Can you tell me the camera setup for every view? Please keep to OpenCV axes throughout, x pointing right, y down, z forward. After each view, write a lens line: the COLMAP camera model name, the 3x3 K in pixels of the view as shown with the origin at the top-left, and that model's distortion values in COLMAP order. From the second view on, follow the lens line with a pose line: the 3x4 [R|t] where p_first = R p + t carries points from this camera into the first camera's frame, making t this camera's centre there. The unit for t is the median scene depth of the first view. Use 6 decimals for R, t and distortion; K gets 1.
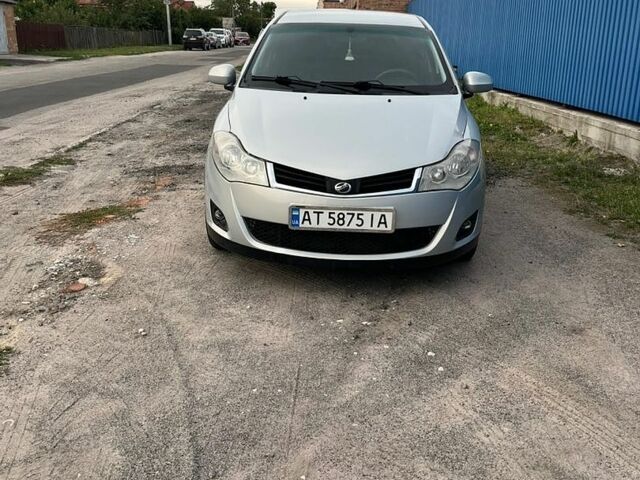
lens RADIAL K [[656.1, 0, 320.0], [0, 656.1, 240.0], [0, 0, 1]] dist [0.010499, 0.020266]
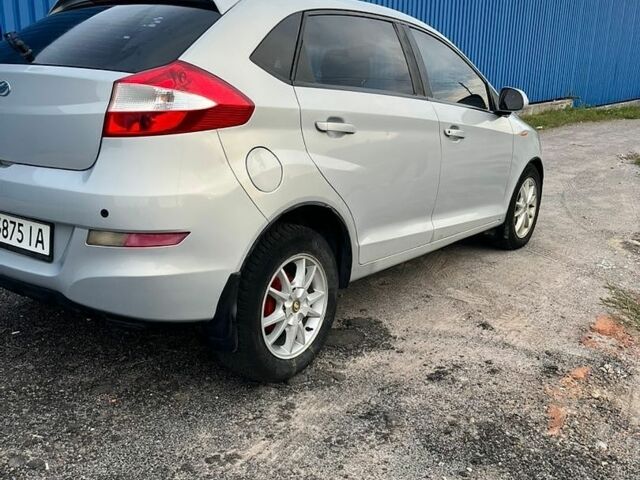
lens RADIAL K [[656.1, 0, 320.0], [0, 656.1, 240.0], [0, 0, 1]] dist [0.010499, 0.020266]
pose [[-0.832194, -0.179744, 0.524543, -0.415703], [0.129993, 0.856392, 0.499694, -0.545215], [-0.539031, 0.484030, -0.689319, 1.786099]]
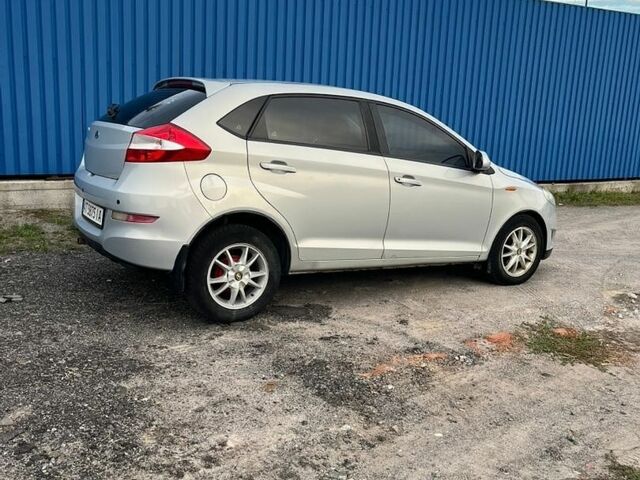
lens RADIAL K [[656.1, 0, 320.0], [0, 656.1, 240.0], [0, 0, 1]] dist [0.010499, 0.020266]
pose [[-0.577520, -0.209939, 0.788921, -0.863663], [0.179861, 0.909903, 0.373799, -0.577013], [-0.796317, 0.357773, -0.487728, 1.767450]]
